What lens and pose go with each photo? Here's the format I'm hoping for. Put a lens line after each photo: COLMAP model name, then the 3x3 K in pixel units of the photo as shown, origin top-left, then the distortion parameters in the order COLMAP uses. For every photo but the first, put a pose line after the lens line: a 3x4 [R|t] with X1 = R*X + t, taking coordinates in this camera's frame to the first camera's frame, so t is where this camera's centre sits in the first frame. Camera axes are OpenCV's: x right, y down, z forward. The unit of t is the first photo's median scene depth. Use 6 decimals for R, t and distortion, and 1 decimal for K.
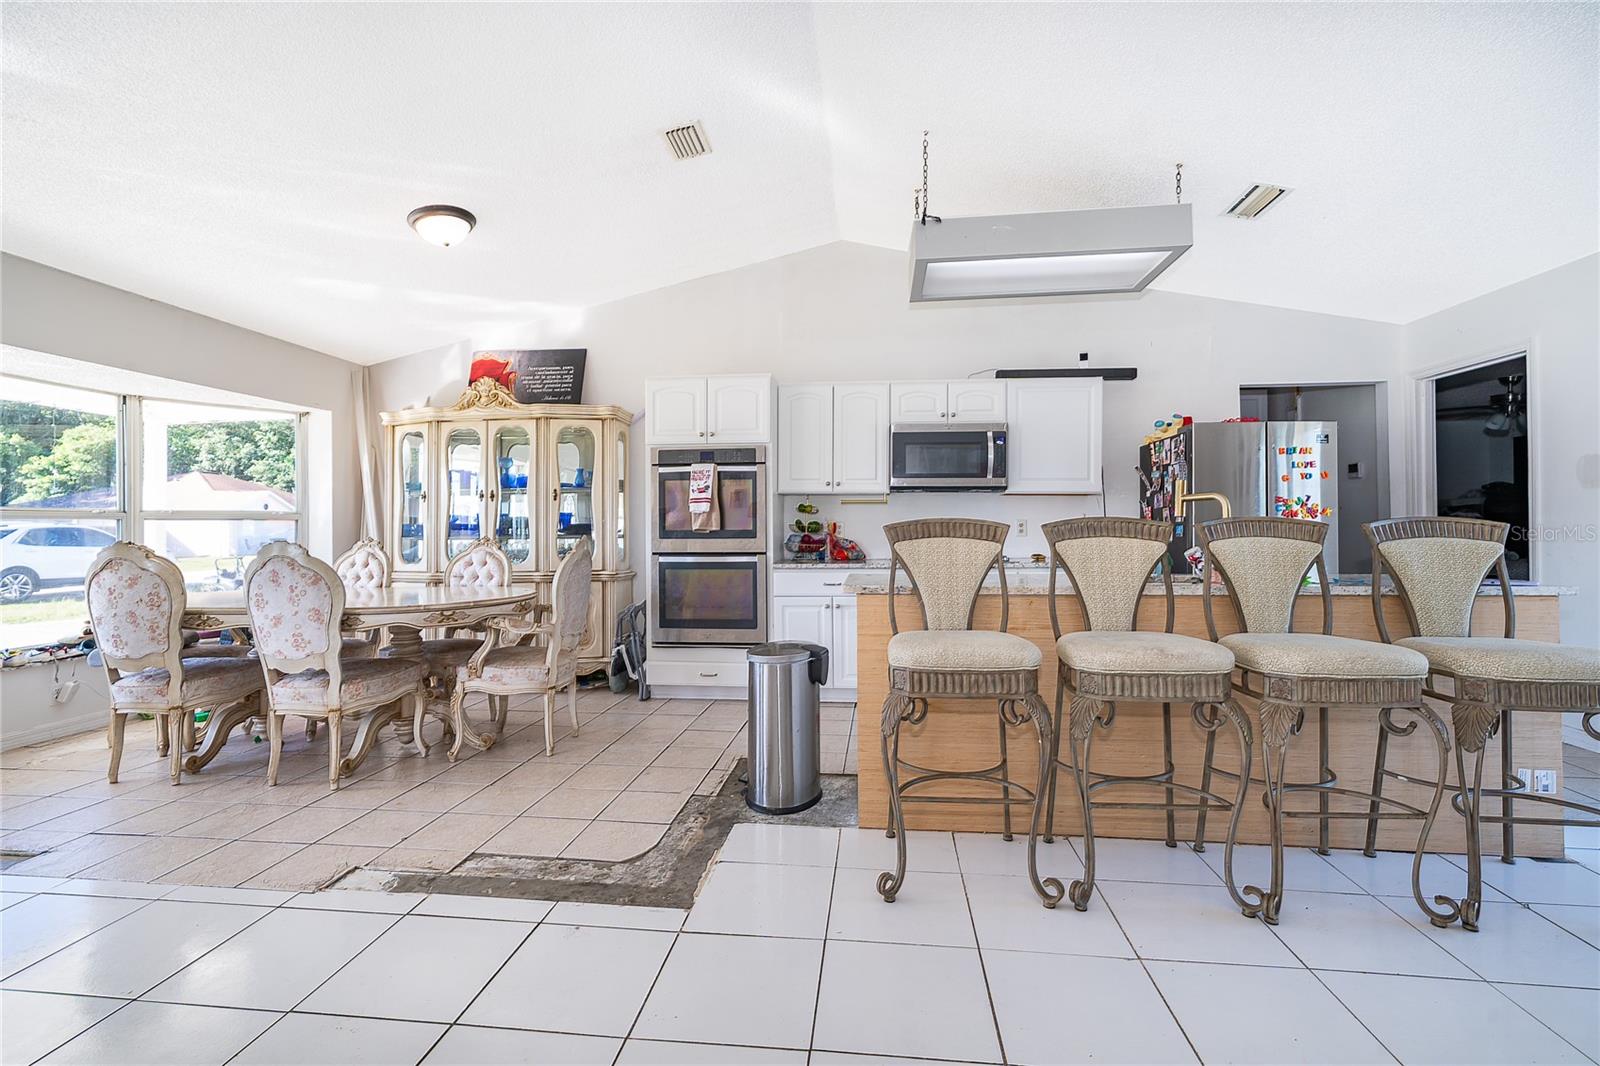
lens RADIAL K [[693.3, 0, 798.8], [0, 693.3, 526.2], [0, 0, 1]] dist [0.000330, -0.000025]
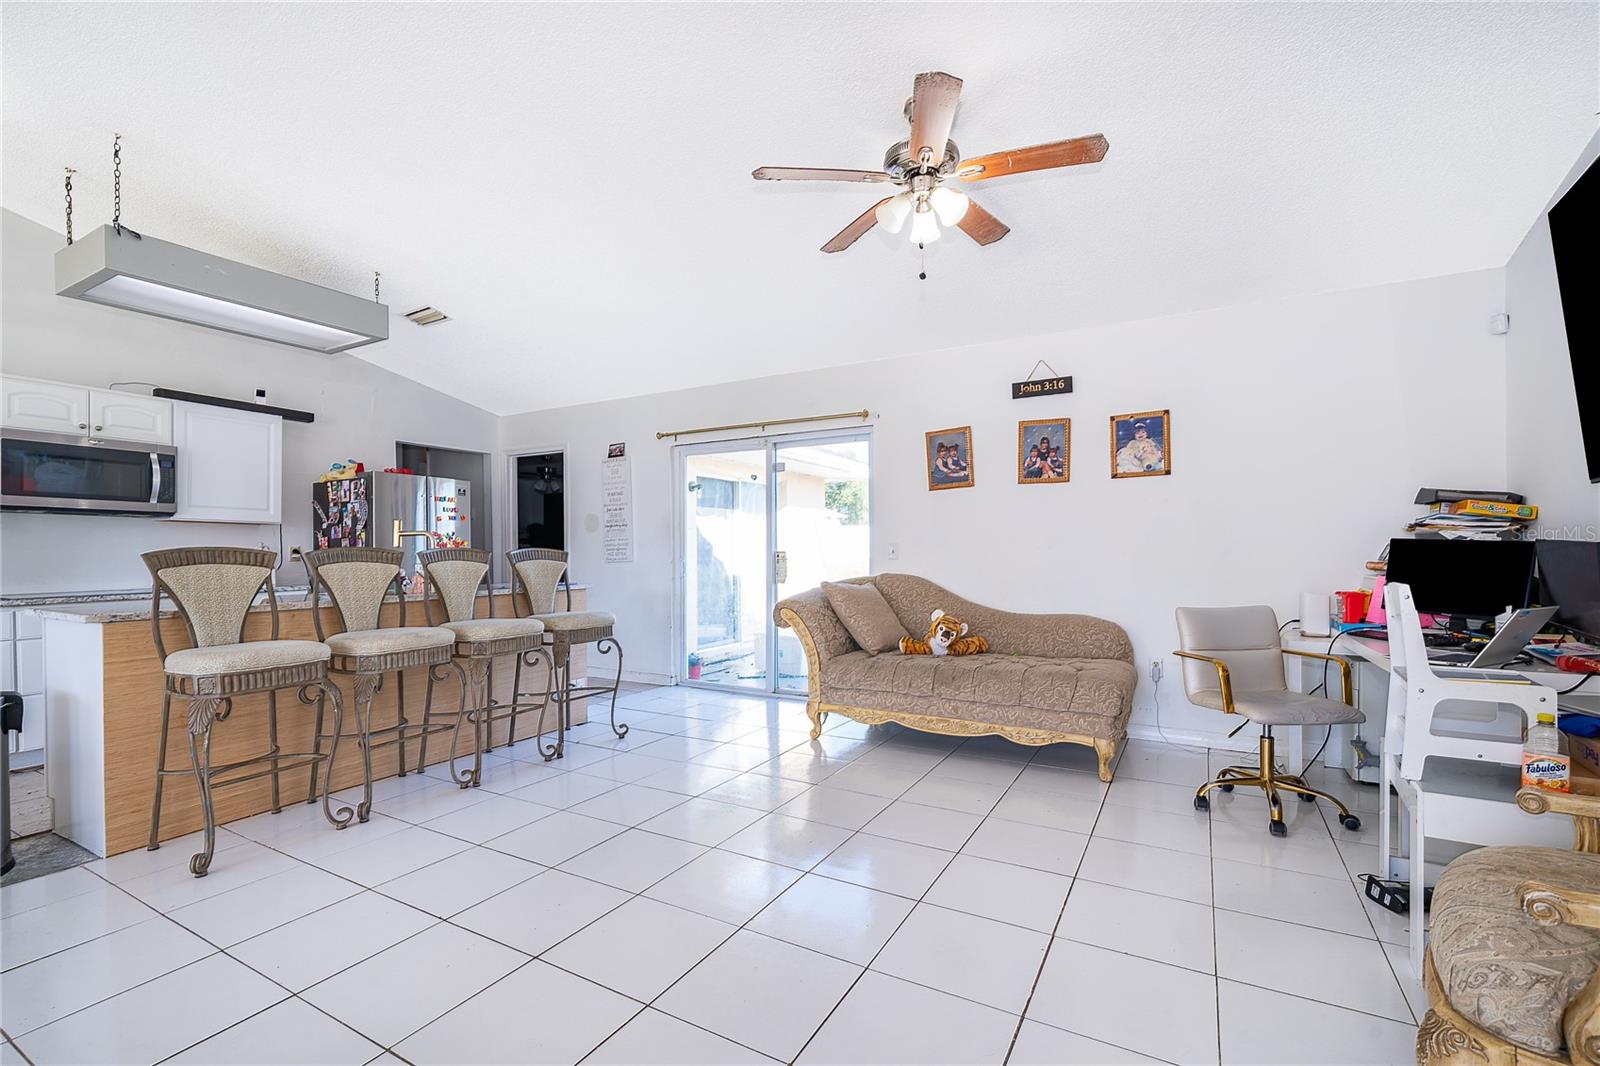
lens RADIAL K [[702.7, 0, 802.4], [0, 702.7, 557.0], [0, 0, 1]] dist [0.000823, -0.000109]
pose [[0.391137, -0.004892, 0.920320, -0.457192], [0.001313, 0.999988, 0.004757, 0.000784], [-0.920332, -0.000653, 0.391138, -0.317685]]
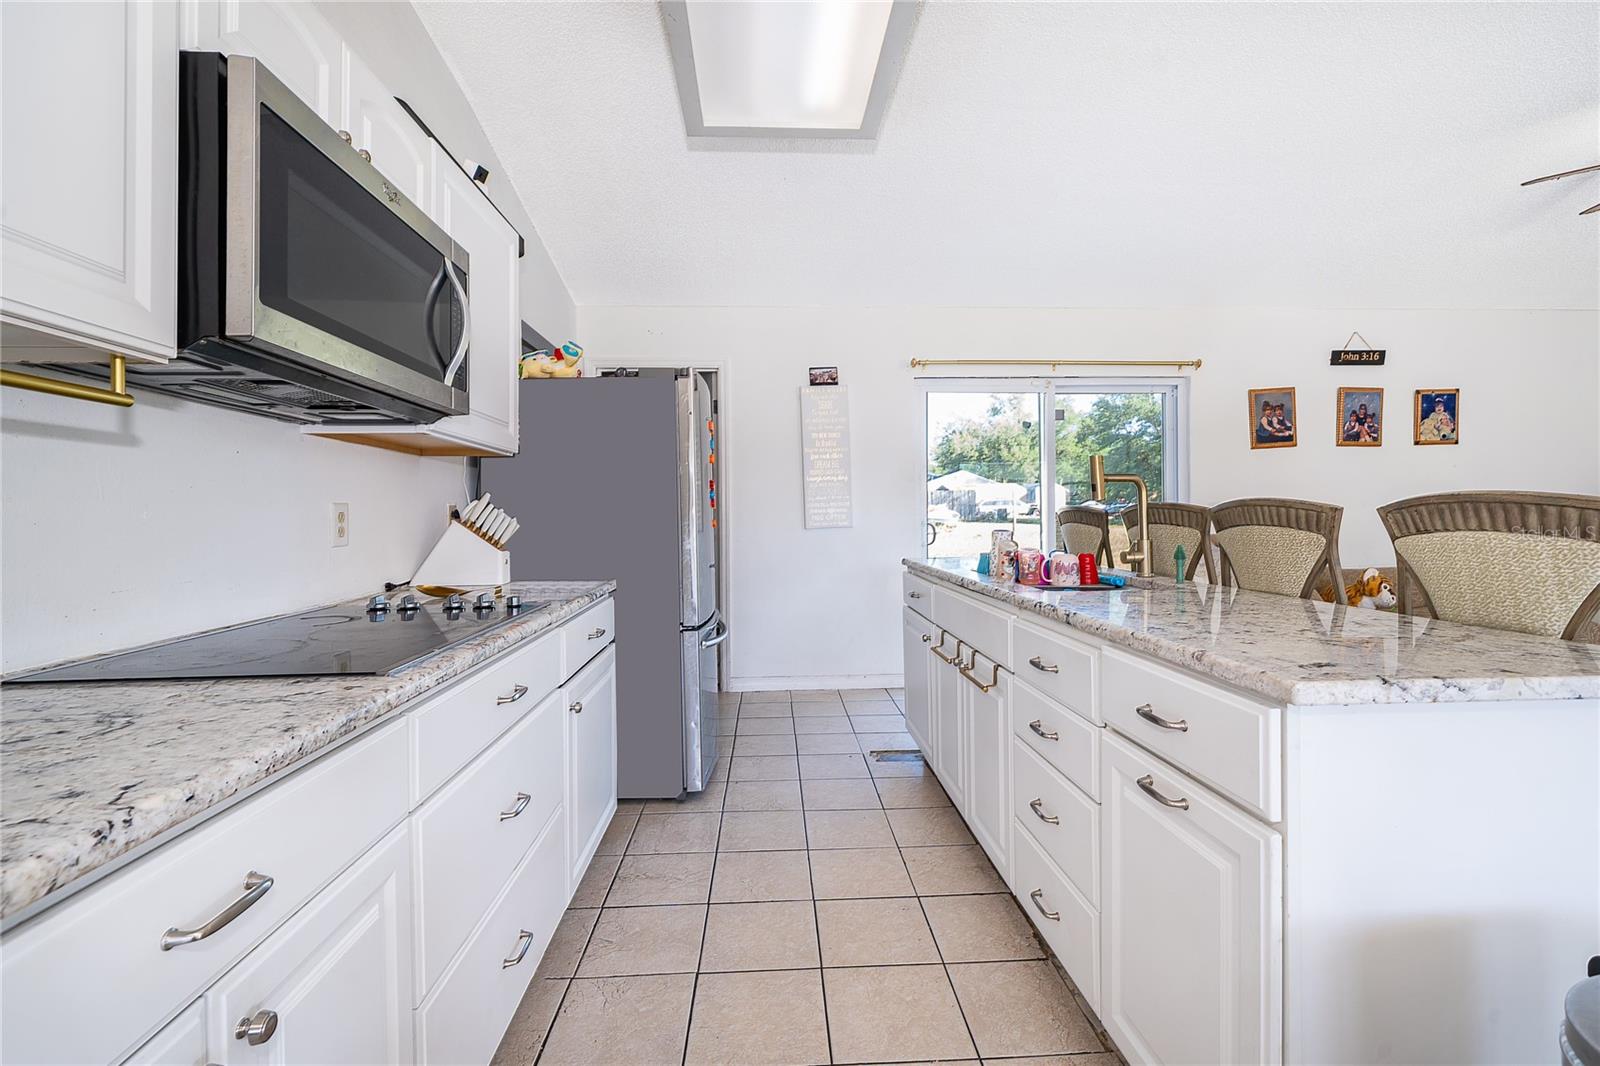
lens RADIAL K [[718.4, 0, 797.4], [0, 718.4, 507.5], [0, 0, 1]] dist [0.001627, 0.000057]
pose [[-0.163189, 0.010095, 0.986543, -0.265180], [0.008857, 0.999922, -0.008767, -0.006930], [-0.986555, 0.007307, -0.163266, 1.573616]]
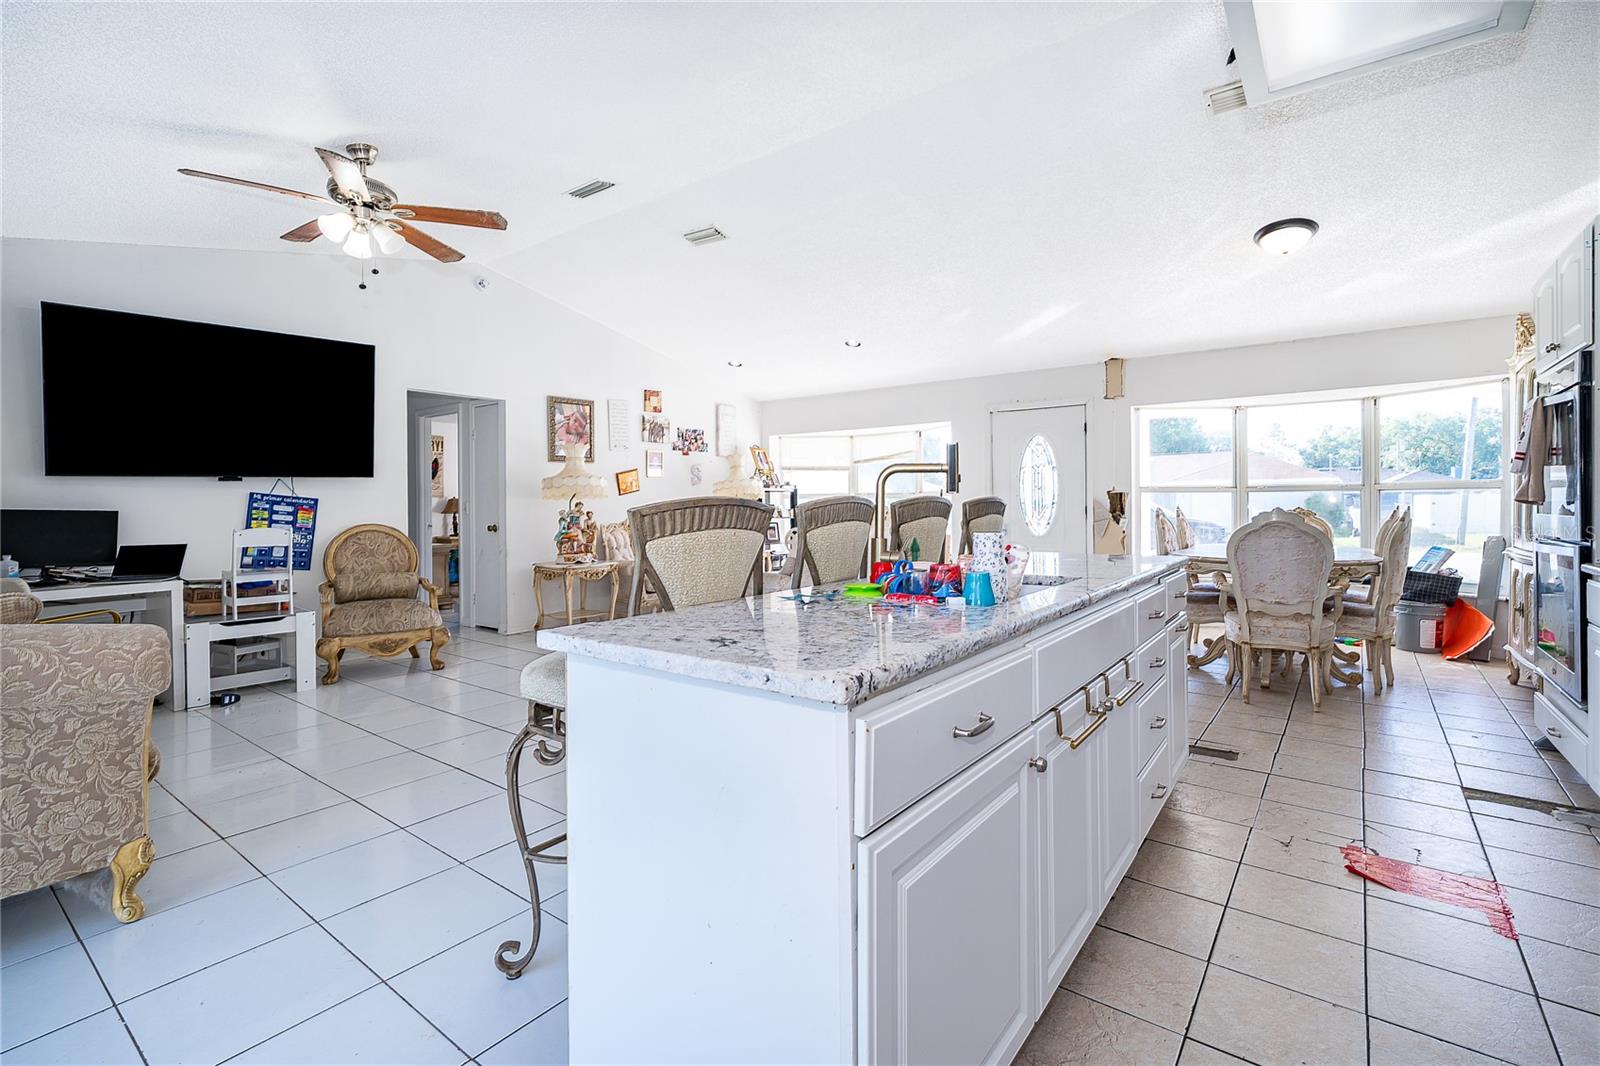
lens RADIAL K [[718.4, 0, 797.4], [0, 718.4, 507.5], [0, 0, 1]] dist [0.001627, 0.000057]
pose [[-0.511836, 0.012172, -0.858997, 1.339932], [0.010794, 0.999912, 0.007737, -0.016567], [0.859015, -0.005312, -0.511923, 1.313029]]
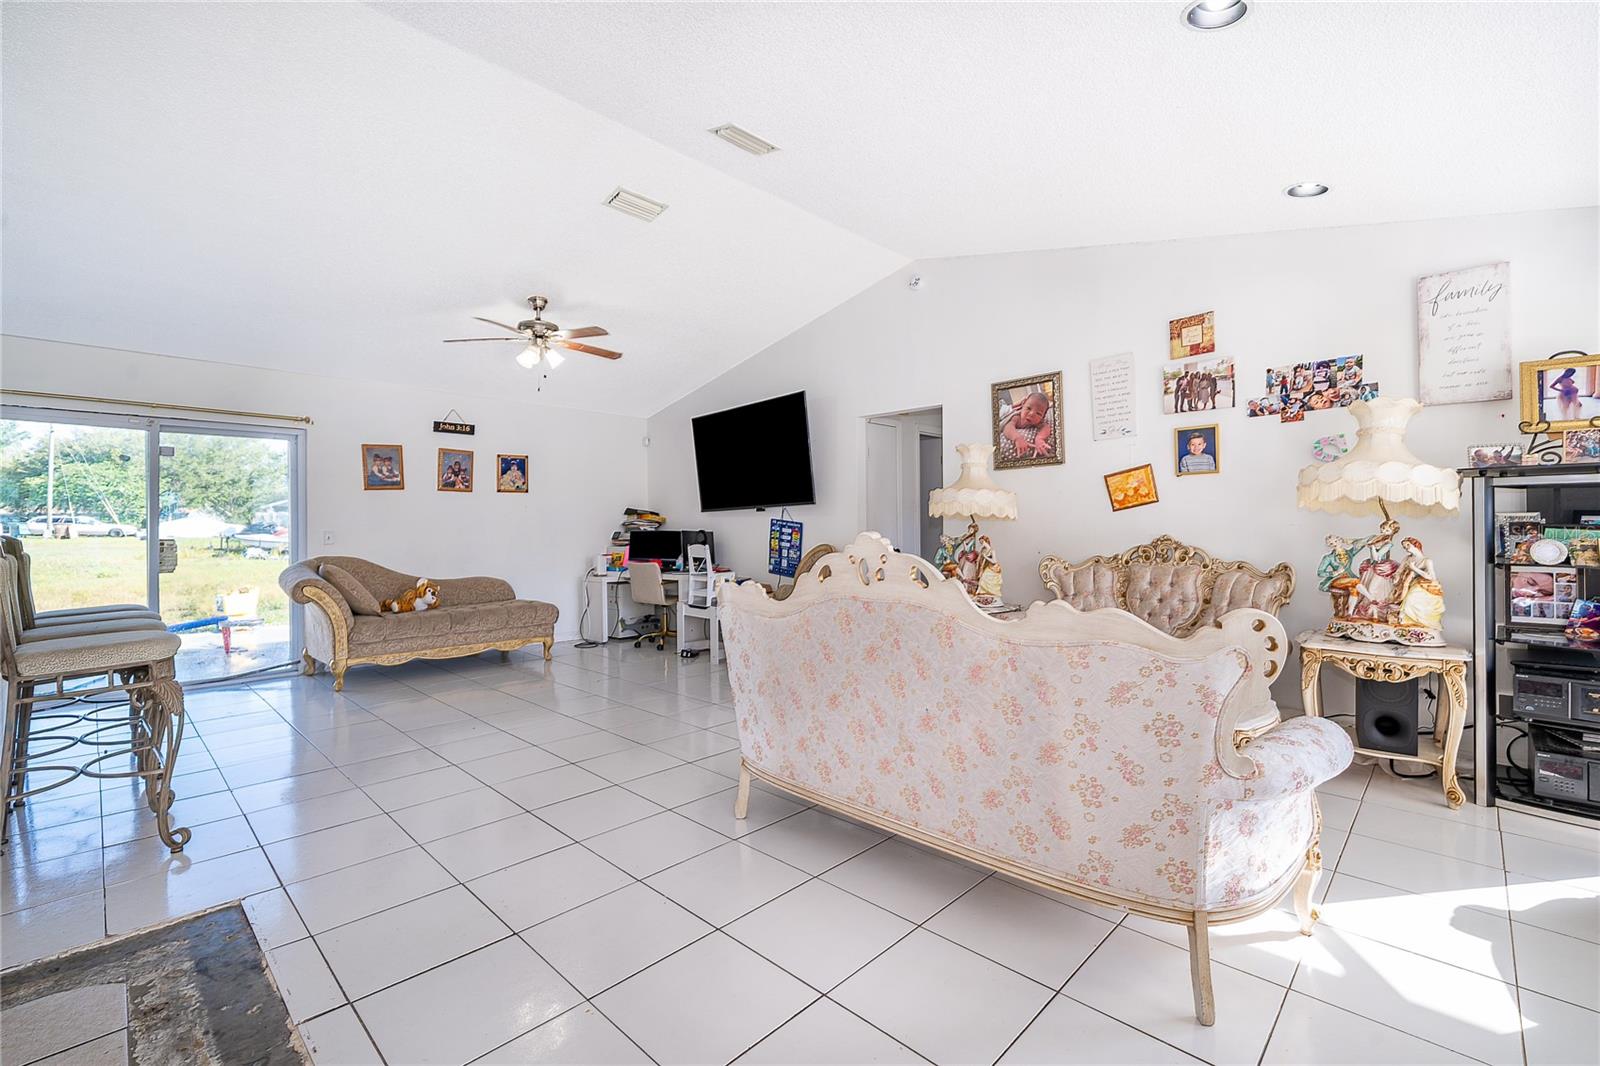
lens RADIAL K [[693.3, 0, 798.8], [0, 693.3, 526.2], [0, 0, 1]] dist [0.000330, -0.000025]
pose [[-0.790228, 0.014226, 0.612648, -1.203691], [0.010739, 0.999898, -0.009366, -0.005736], [-0.612719, -0.000822, -0.790300, 1.051855]]
